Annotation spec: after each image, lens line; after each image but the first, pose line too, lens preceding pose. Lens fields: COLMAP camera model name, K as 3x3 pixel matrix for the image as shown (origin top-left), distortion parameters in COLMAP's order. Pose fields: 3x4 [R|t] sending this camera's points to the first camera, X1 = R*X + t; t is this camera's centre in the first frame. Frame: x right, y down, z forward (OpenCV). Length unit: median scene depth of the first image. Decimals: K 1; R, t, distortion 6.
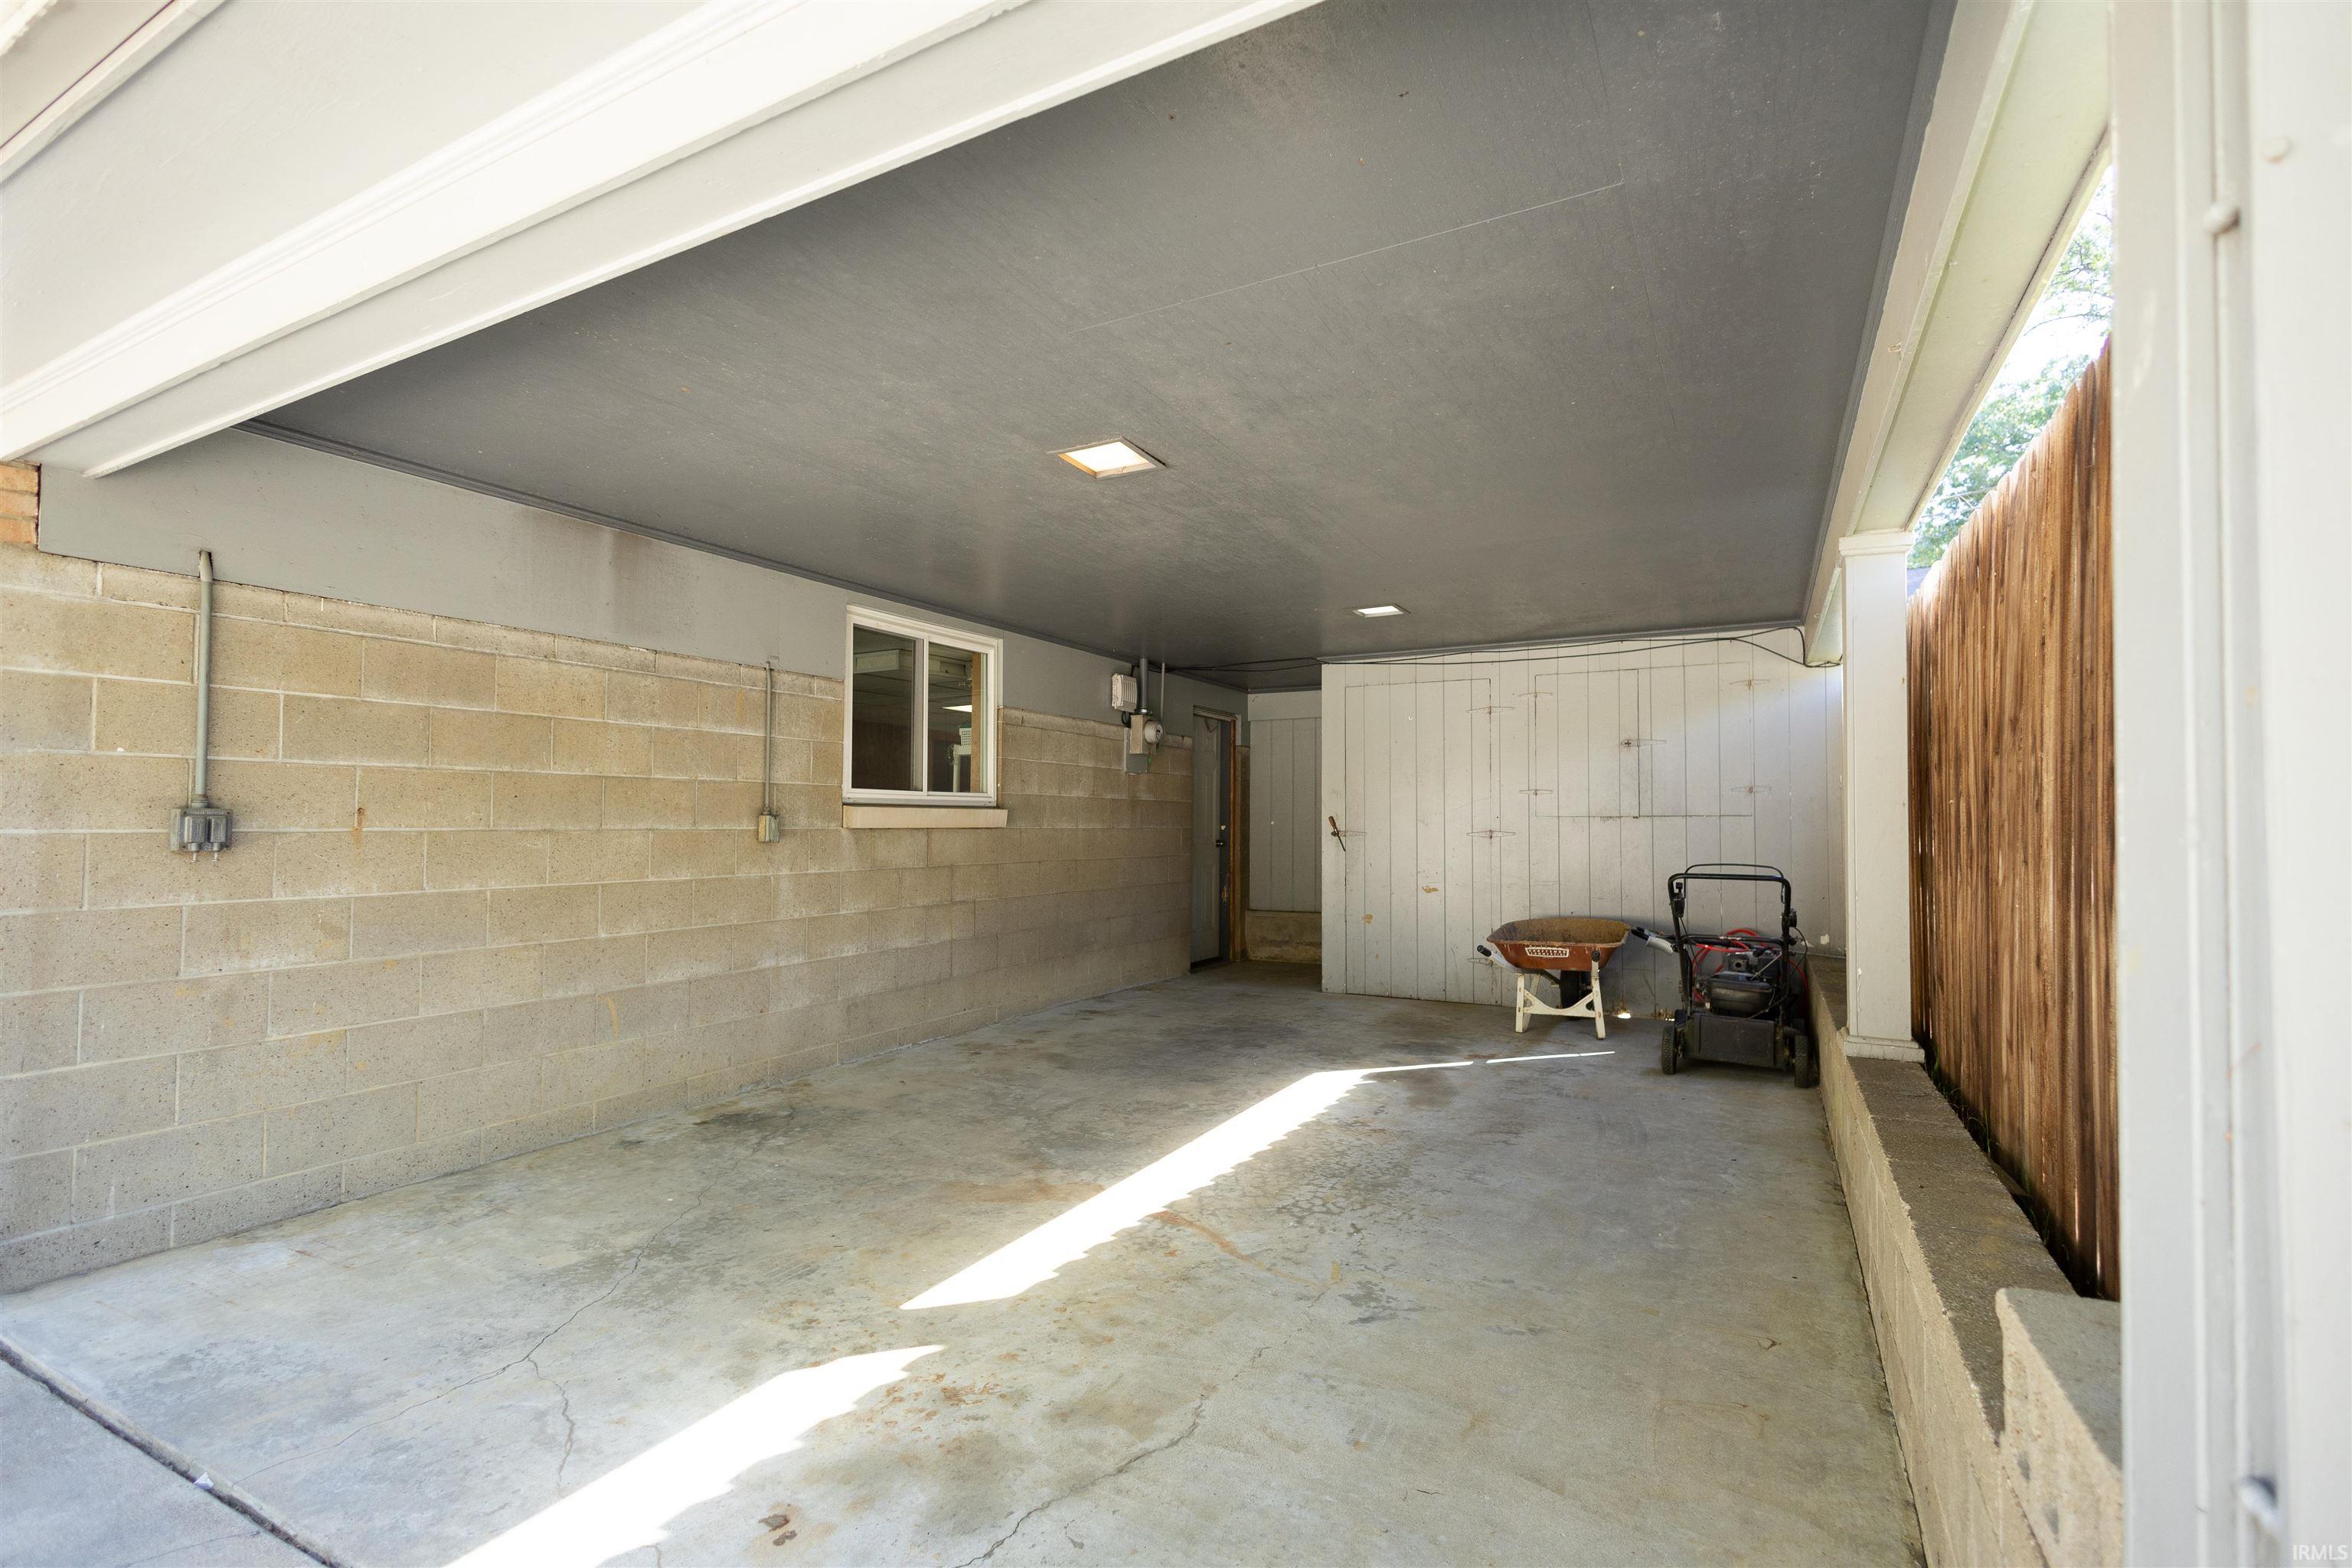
lens RADIAL K [[1078.7, 0, 1176.0], [0, 1078.7, 784.0], [0, 0, 1]] dist [0.009890, -0.000002]
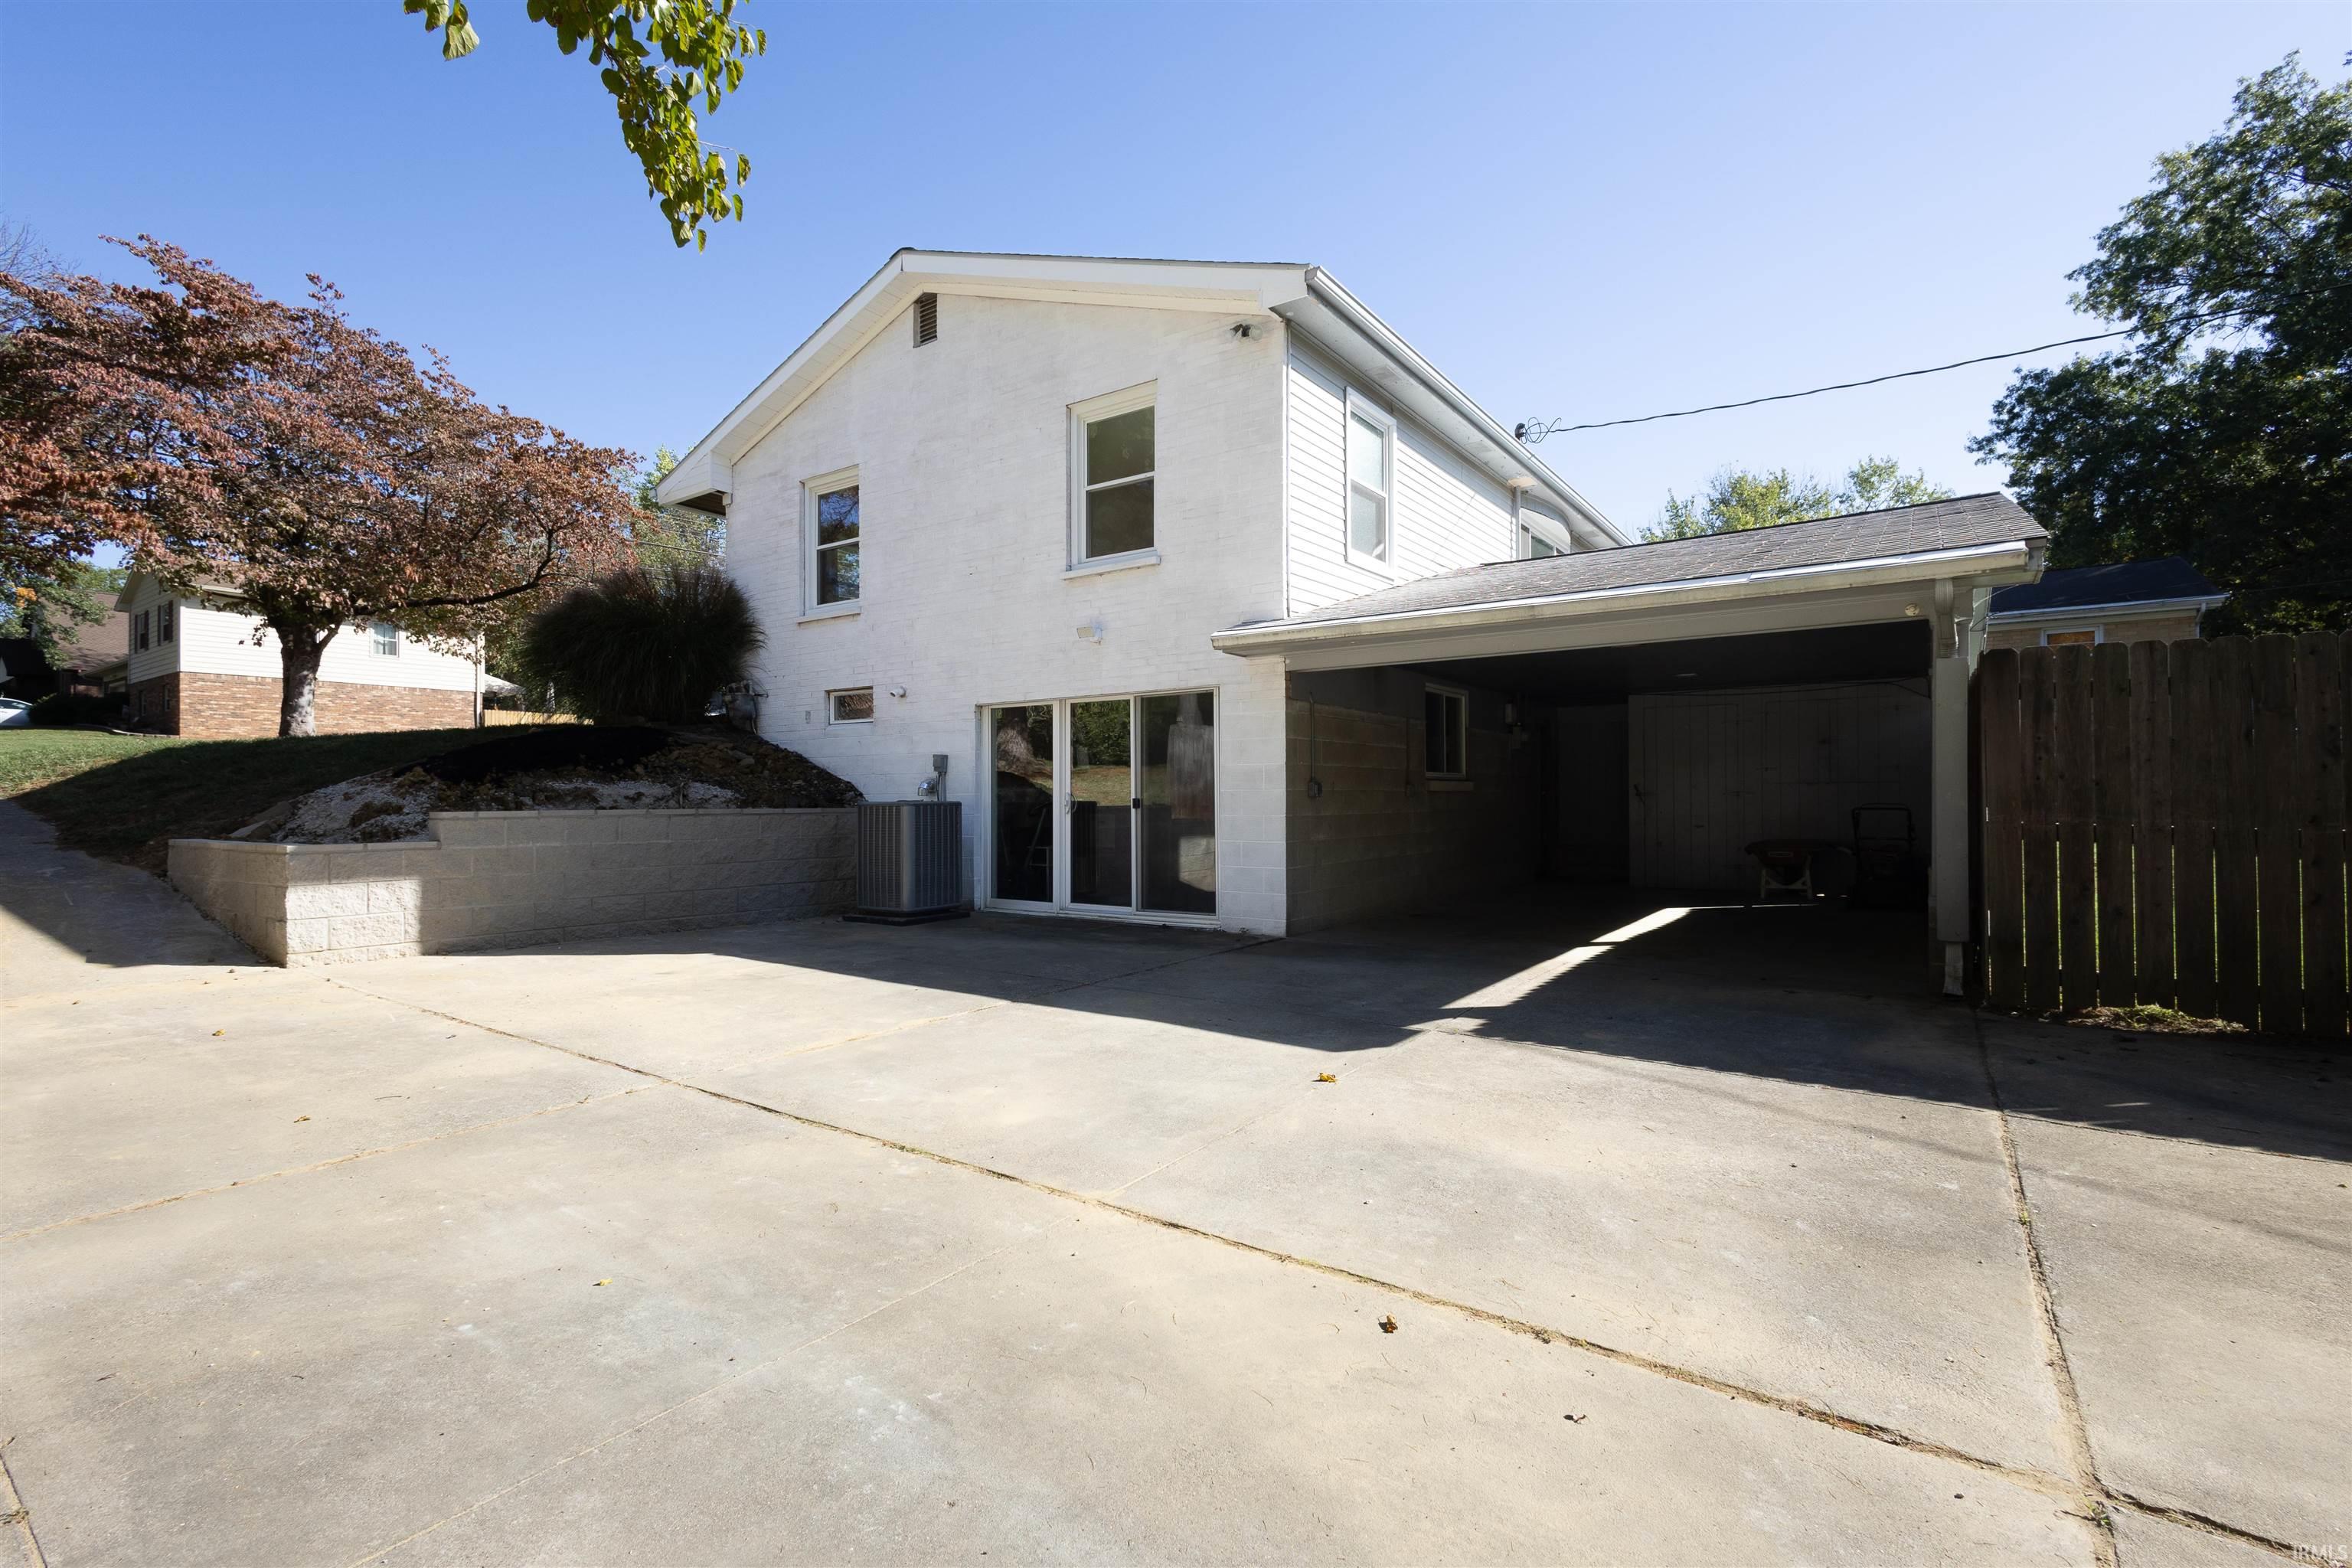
lens RADIAL K [[1078.7, 0, 1176.0], [0, 1078.7, 784.0], [0, 0, 1]] dist [0.009890, -0.000002]
pose [[0.993821, -0.006959, -0.110775, -0.478044], [0.009660, 0.999669, 0.023862, -0.022693], [0.110573, -0.024785, 0.993559, -0.959131]]
